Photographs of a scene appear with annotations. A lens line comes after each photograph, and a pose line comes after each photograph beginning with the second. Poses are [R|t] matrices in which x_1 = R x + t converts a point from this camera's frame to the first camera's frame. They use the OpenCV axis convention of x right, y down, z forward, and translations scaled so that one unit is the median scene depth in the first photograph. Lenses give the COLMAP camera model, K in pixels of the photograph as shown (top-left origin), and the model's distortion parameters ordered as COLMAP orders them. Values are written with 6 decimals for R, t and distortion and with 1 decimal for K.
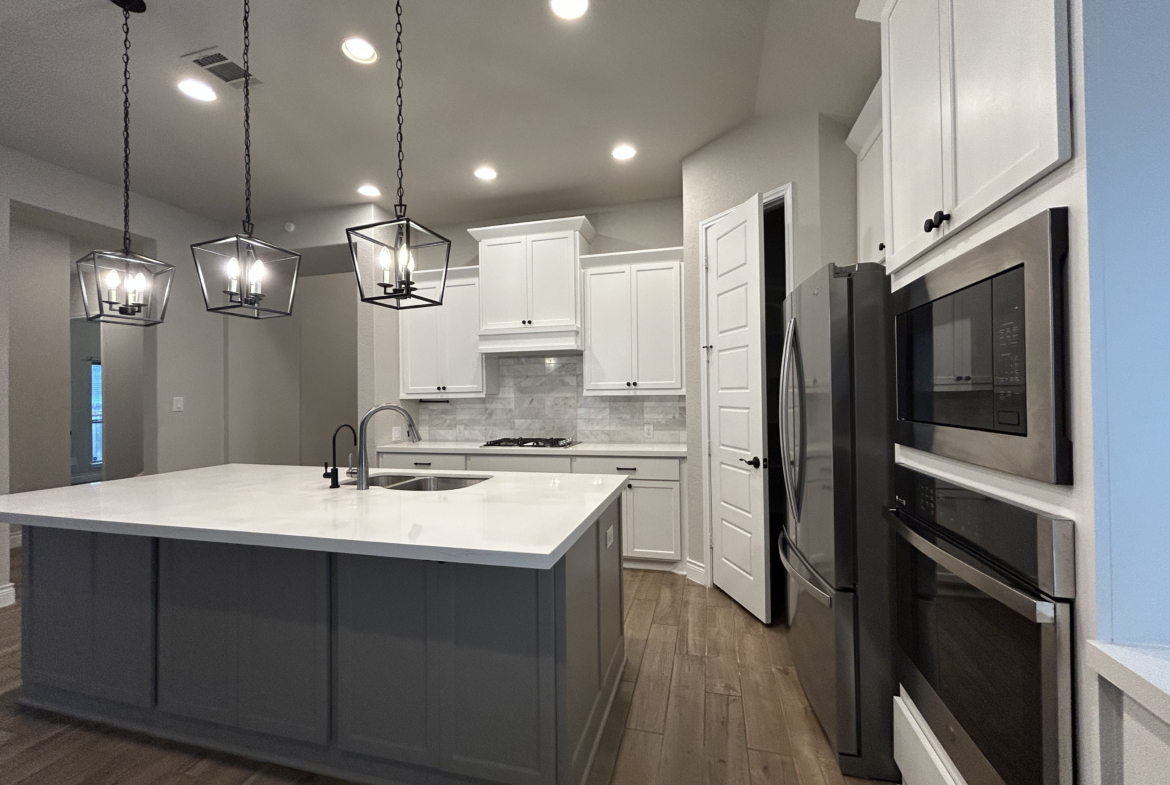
lens RADIAL K [[475.2, 0, 584.9], [0, 475.2, 393.1], [0, 0, 1]] dist [-0.003750, 0.001345]
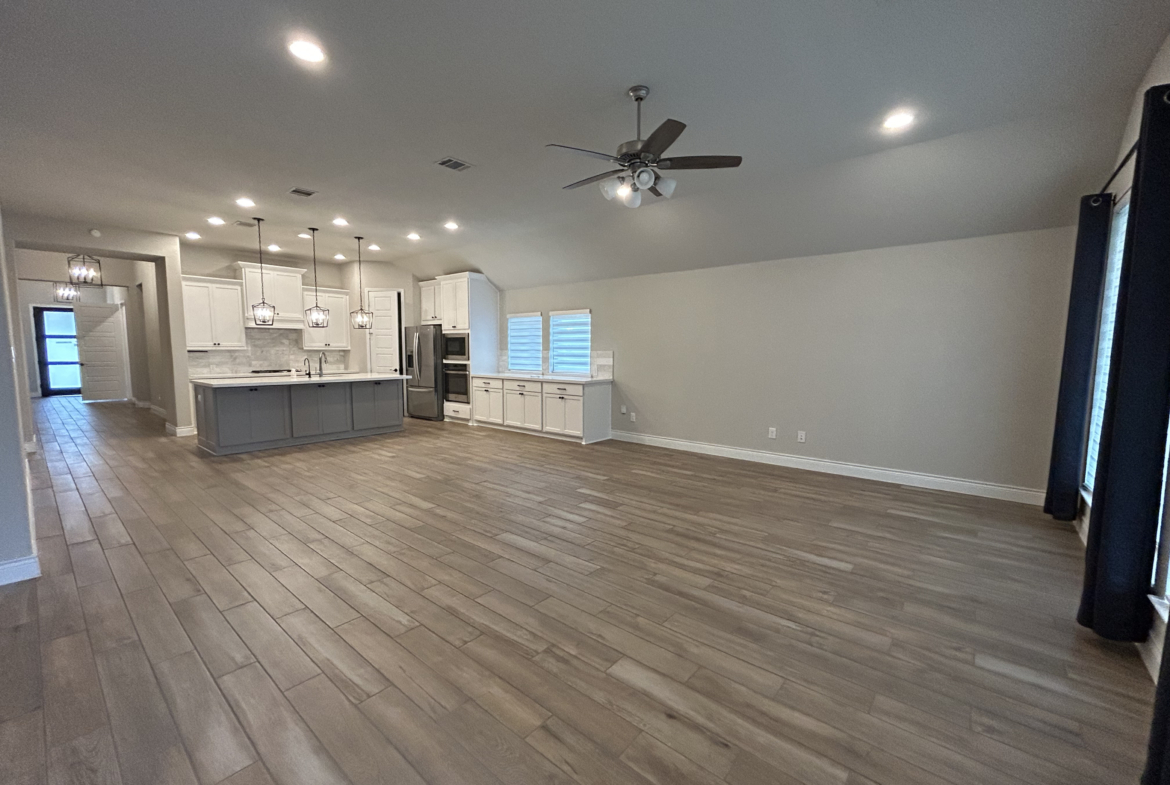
lens RADIAL K [[475.2, 0, 579.7], [0, 475.2, 391.9], [0, 0, 1]] dist [-0.003750, 0.001345]
pose [[0.432633, -0.067410, 0.899047, -1.408160], [-0.016280, 0.996454, 0.082548, -0.000514], [-0.901423, -0.050349, 0.430001, -1.092834]]
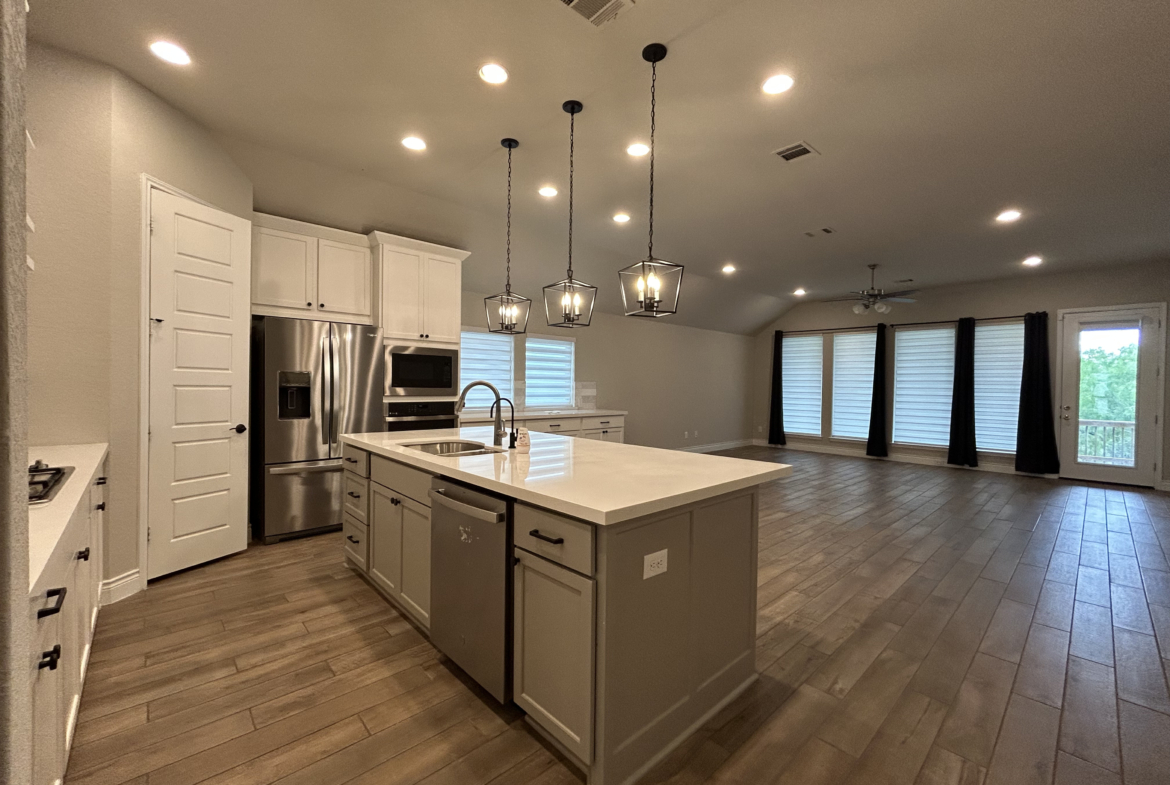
lens RADIAL K [[475.2, 0, 582.9], [0, 475.2, 391.2], [0, 0, 1]] dist [-0.003750, 0.001345]
pose [[-0.843784, -0.005521, 0.536654, -0.715905], [-0.007026, 0.999975, -0.000760, 0.026396], [-0.536637, -0.004412, -0.843802, 1.035095]]
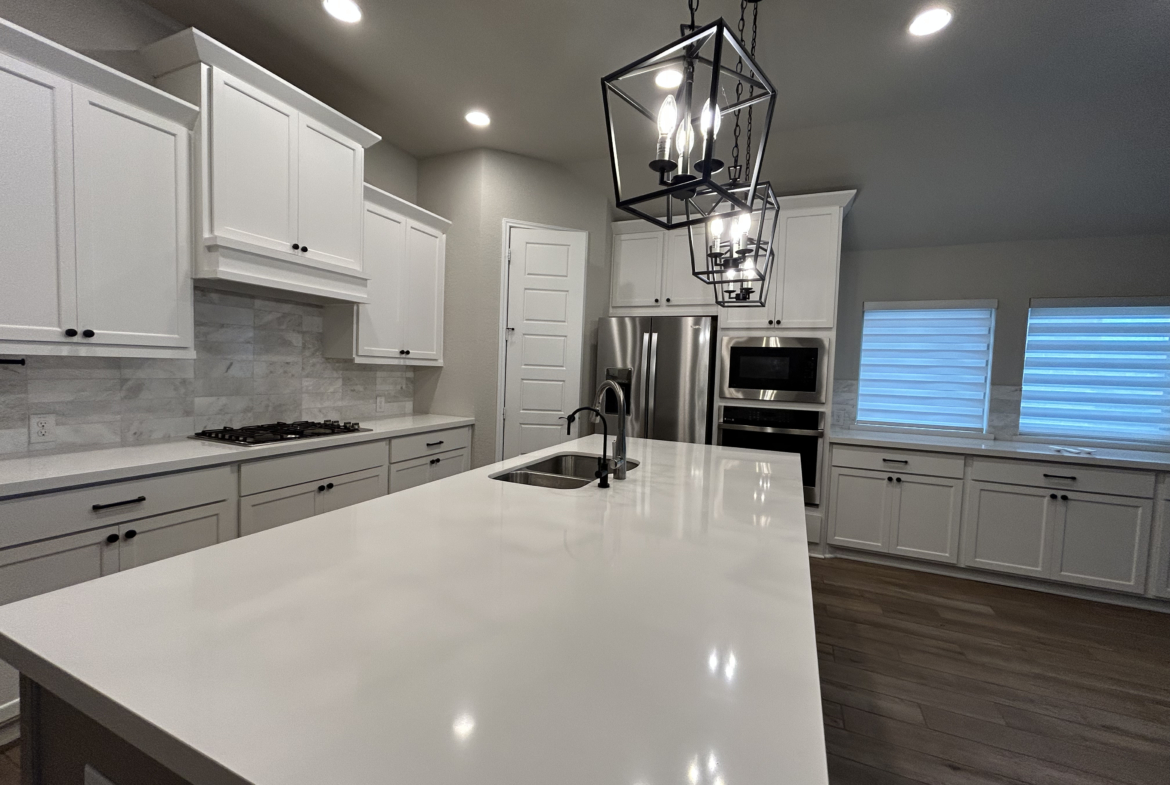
lens RADIAL K [[475.2, 0, 583.6], [0, 475.2, 392.4], [0, 0, 1]] dist [-0.003750, 0.001345]
pose [[0.153217, -0.030310, 0.987728, -0.695641], [-0.045813, 0.998237, 0.037739, 0.006809], [-0.987130, -0.051032, 0.151558, 0.490848]]
